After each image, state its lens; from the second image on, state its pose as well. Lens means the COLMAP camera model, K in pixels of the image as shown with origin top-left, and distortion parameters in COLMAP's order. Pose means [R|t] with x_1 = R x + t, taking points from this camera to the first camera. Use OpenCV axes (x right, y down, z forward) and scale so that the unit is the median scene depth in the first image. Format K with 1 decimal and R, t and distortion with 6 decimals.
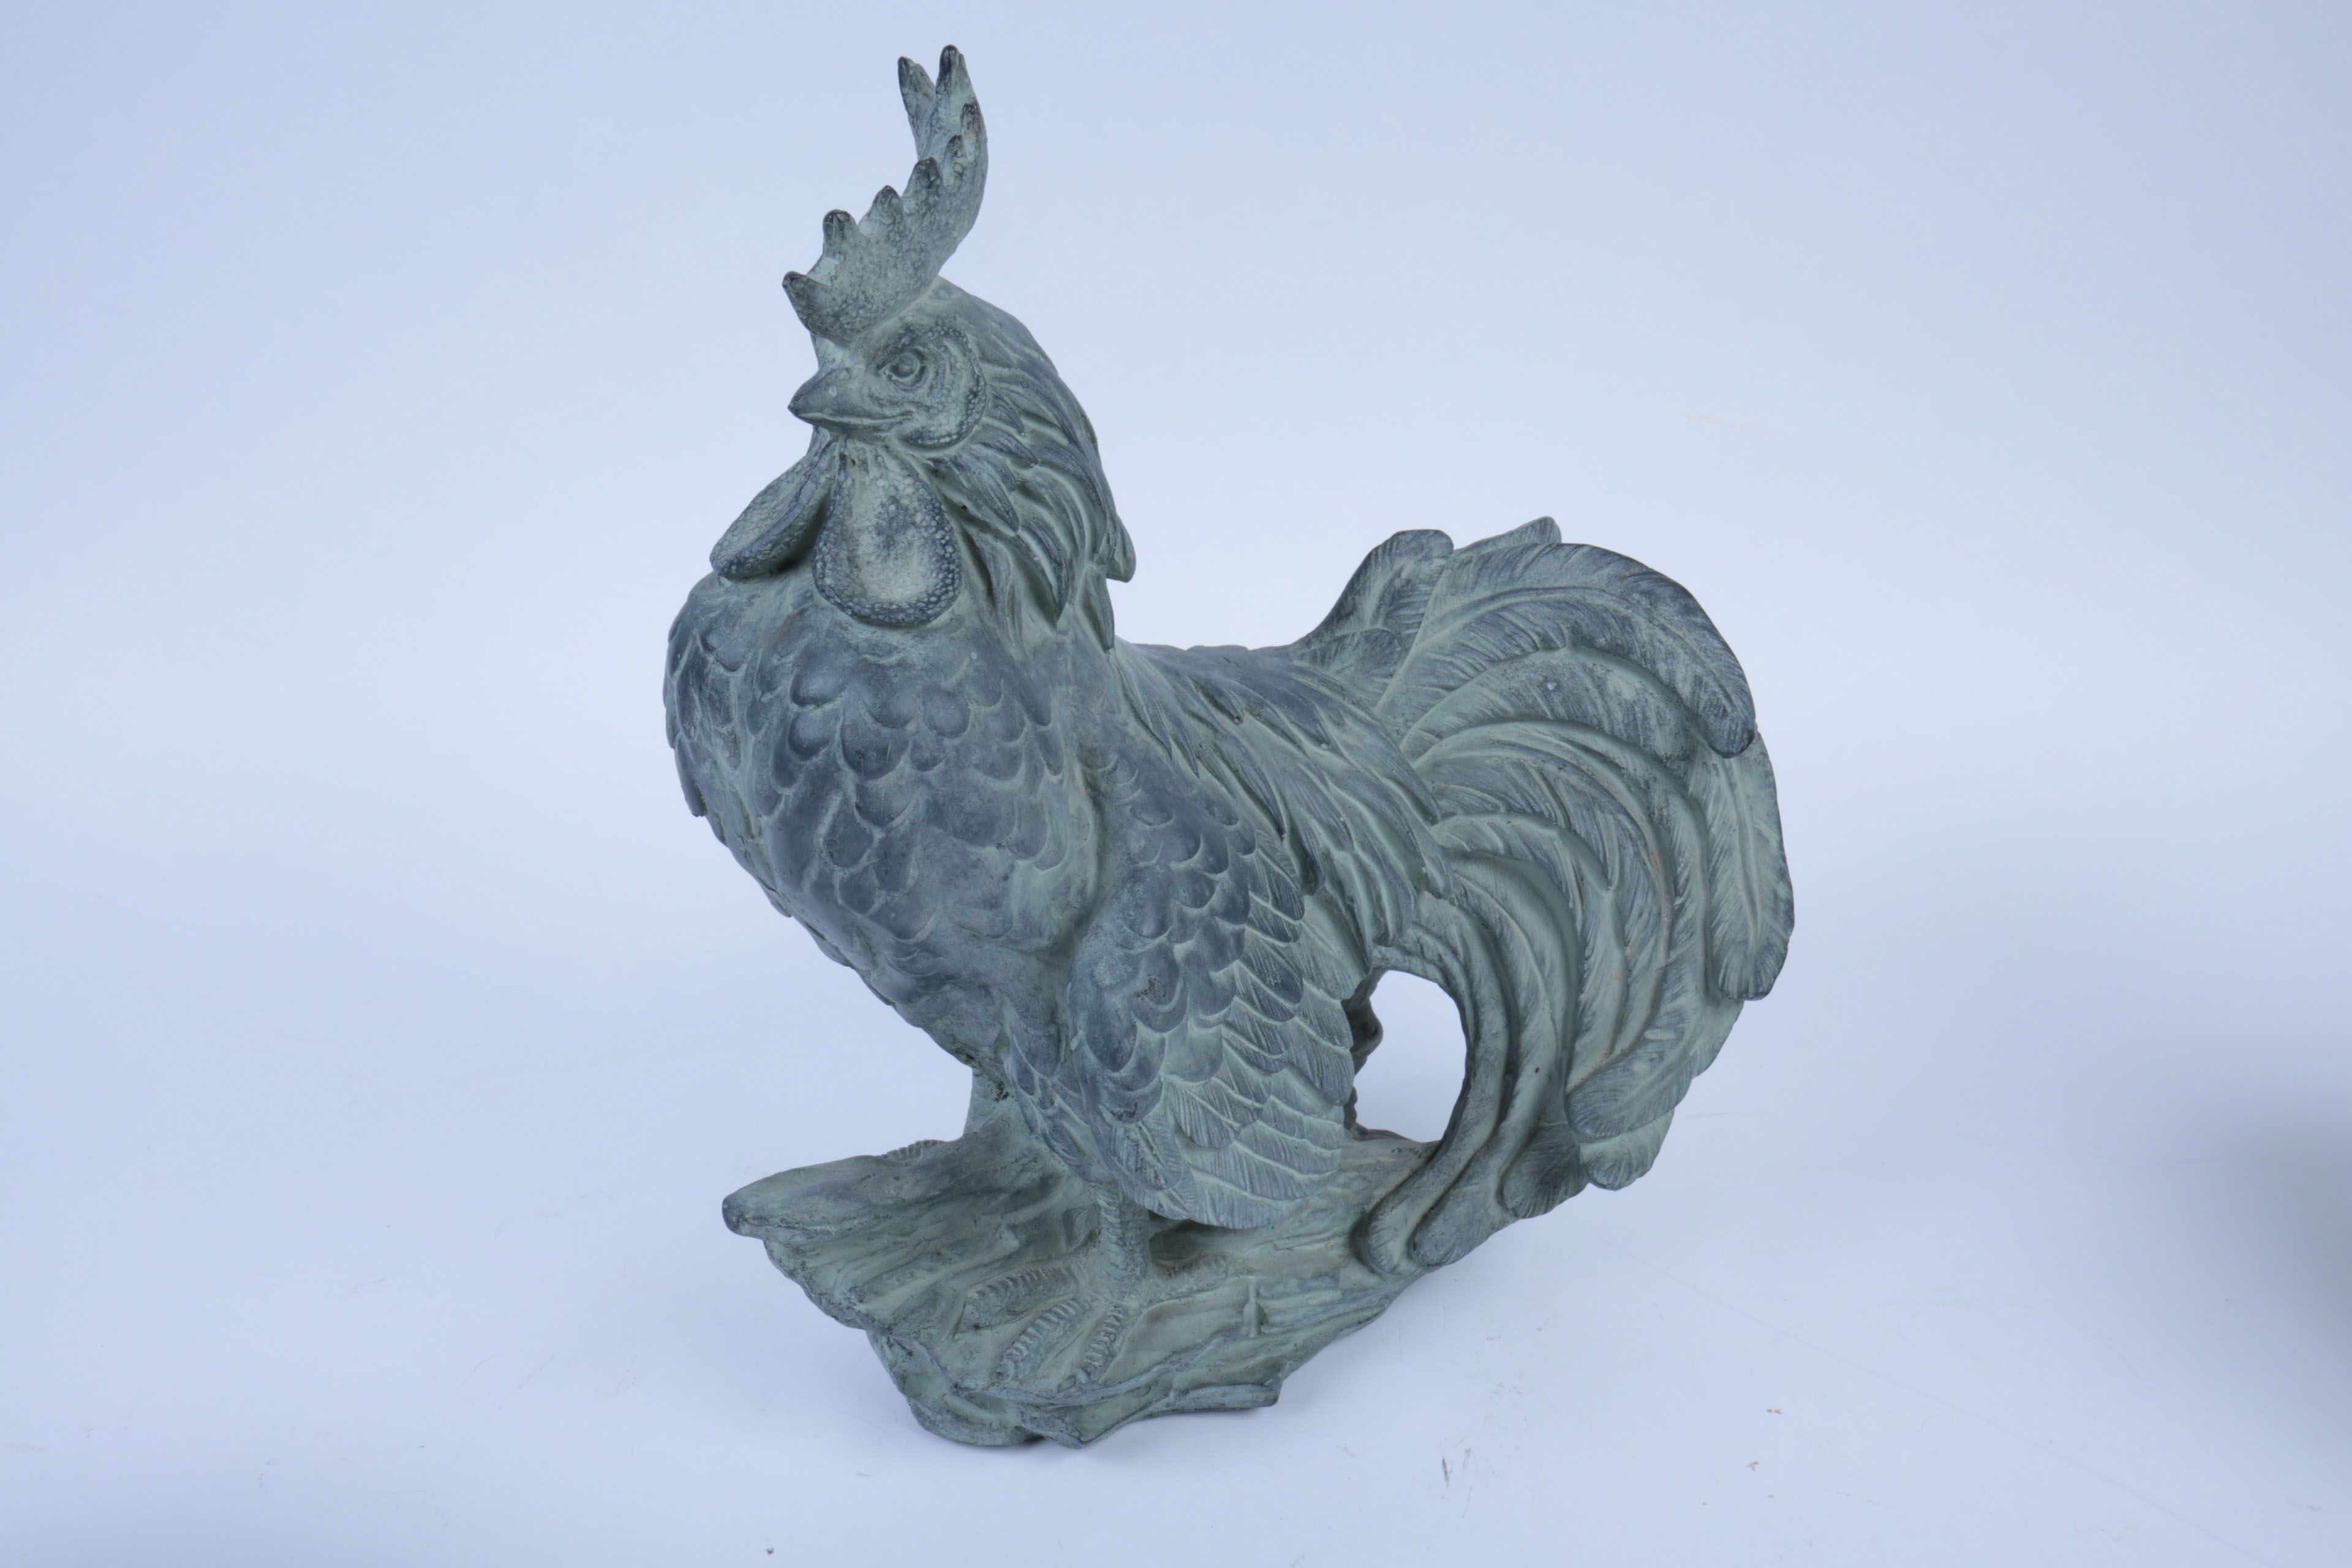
lens RADIAL K [[2152.0, 0, 1176.0], [0, 2152.0, 784.0], [0, 0, 1]] dist [0.033985, 0.002334]
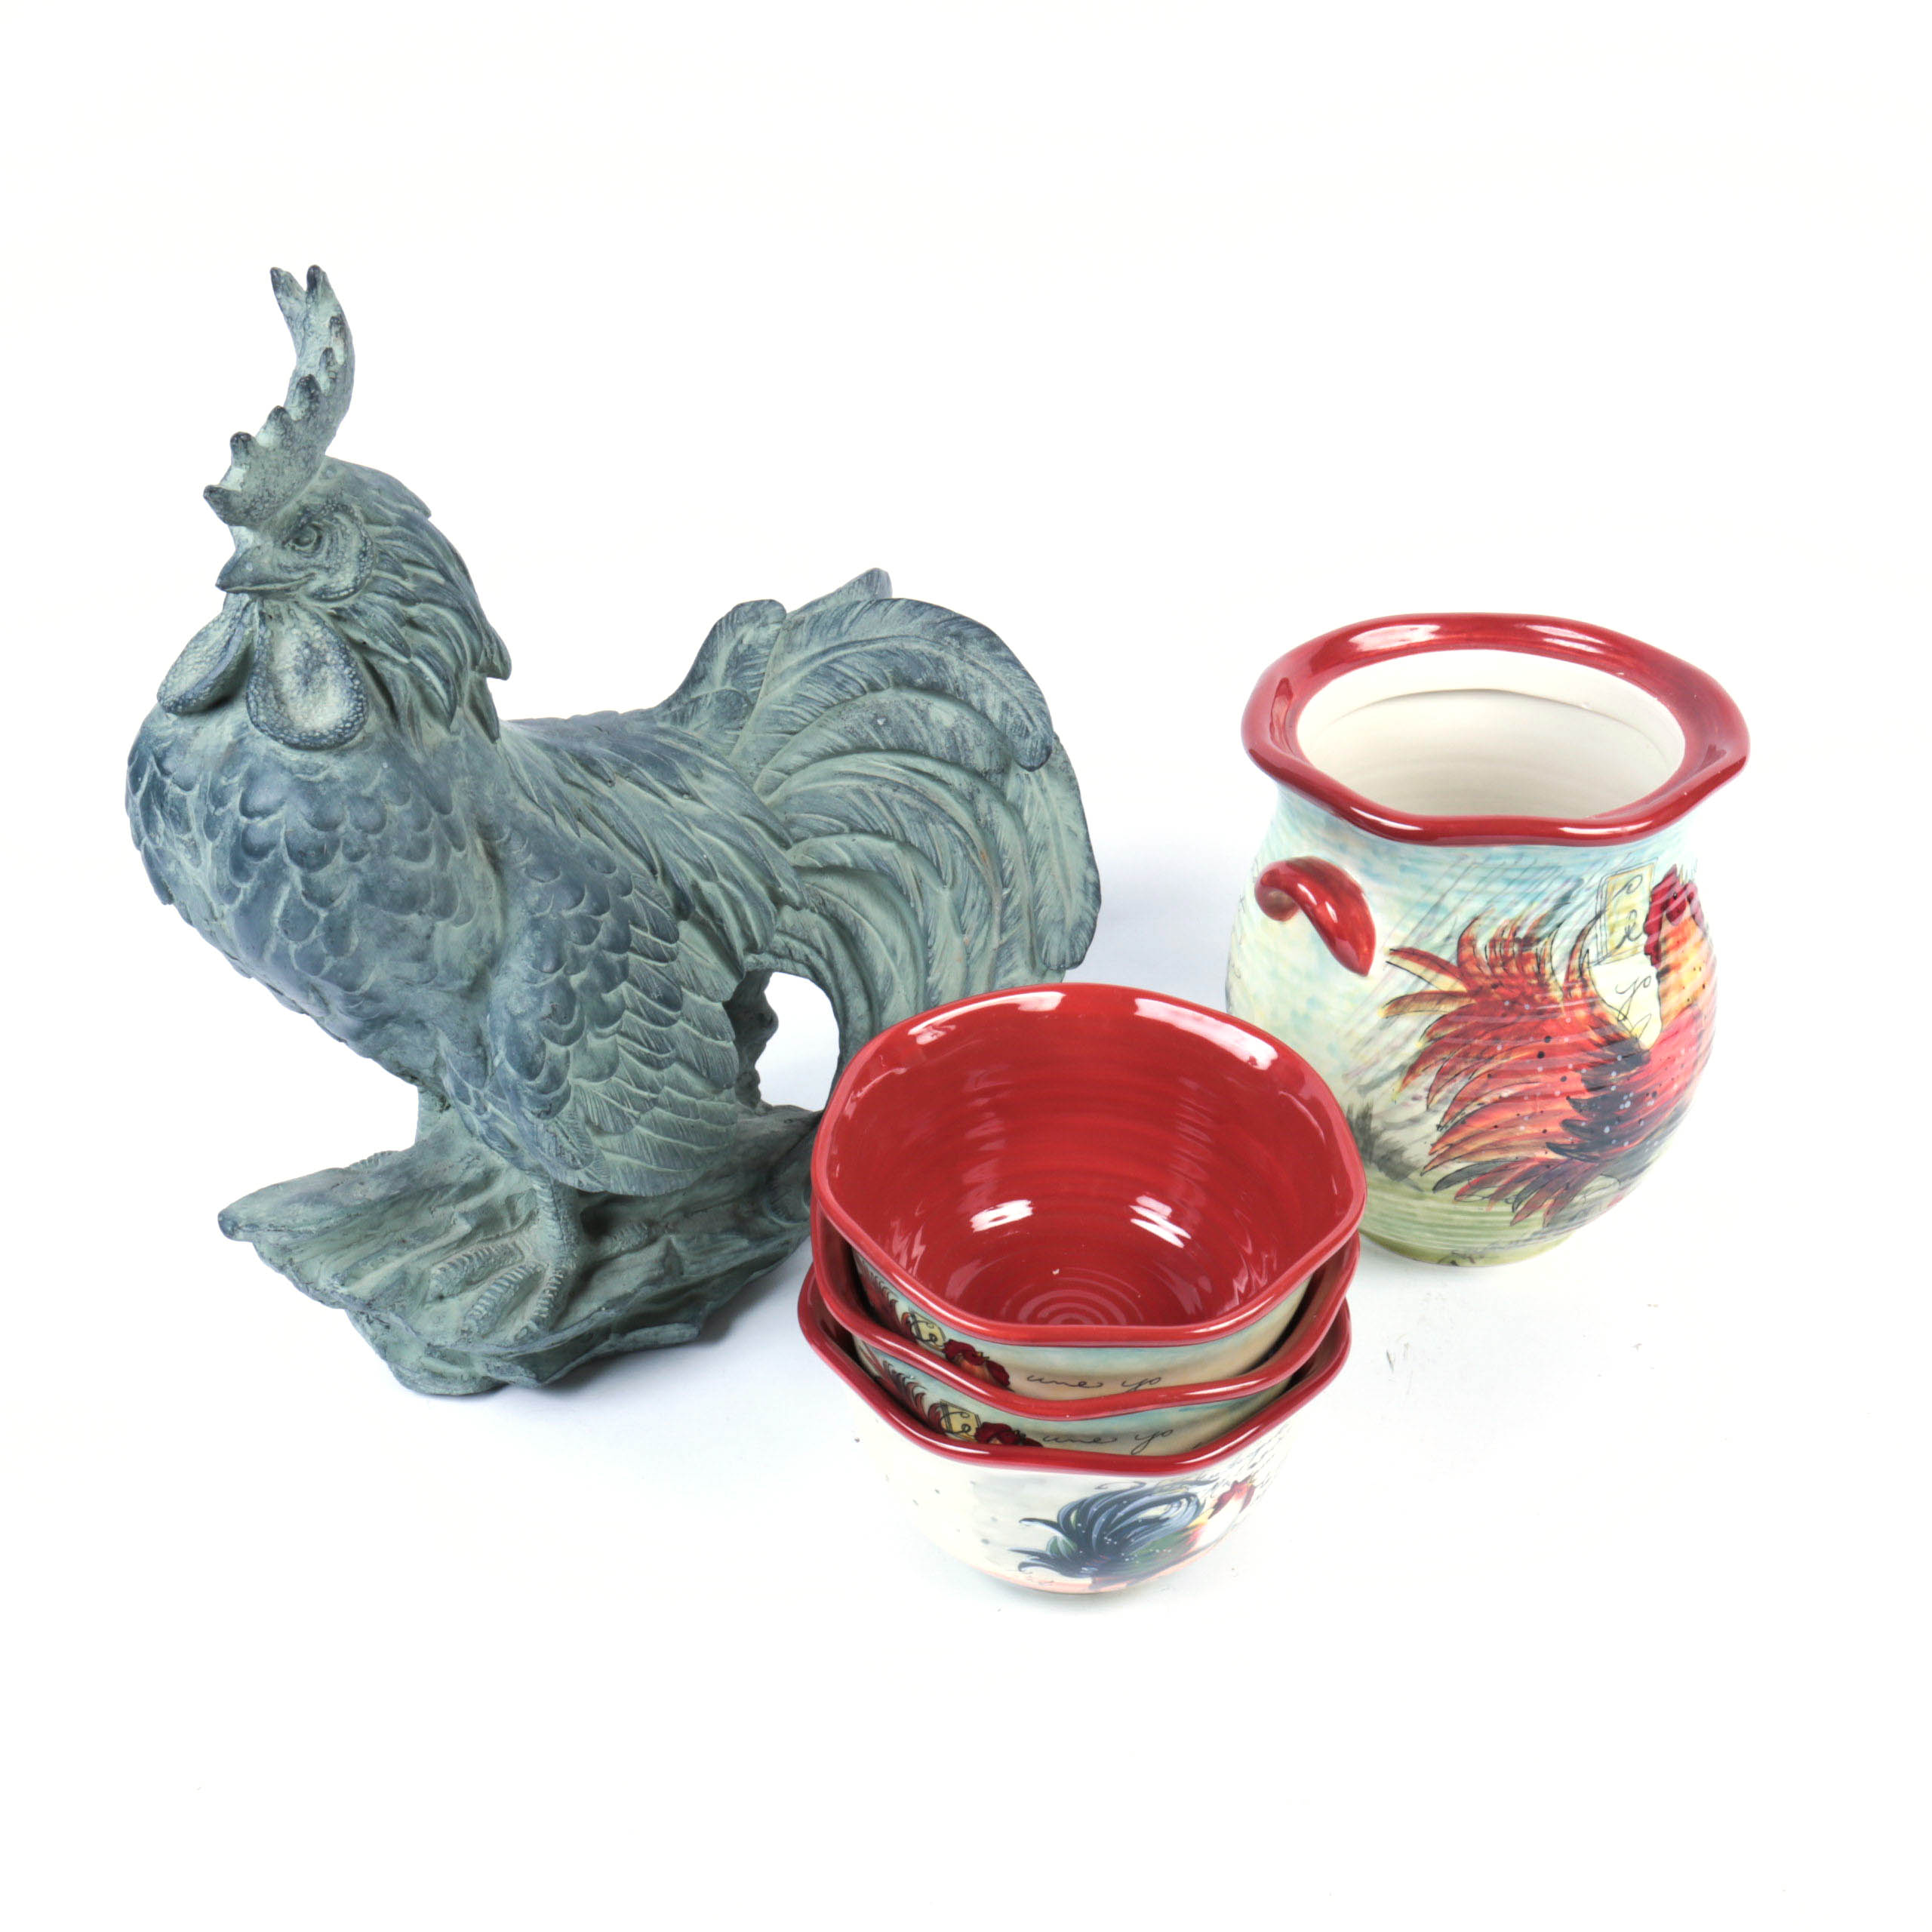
lens RADIAL K [[2704.8, 0, 966.0], [0, 2704.8, 966.0], [0, 0, 1]] dist [0.038046, 0.062718]
pose [[0.990065, -0.089009, 0.108853, 0.051919], [0.077084, 0.991022, 0.109242, -0.079190], [-0.117599, -0.099766, 0.988037, -0.539974]]
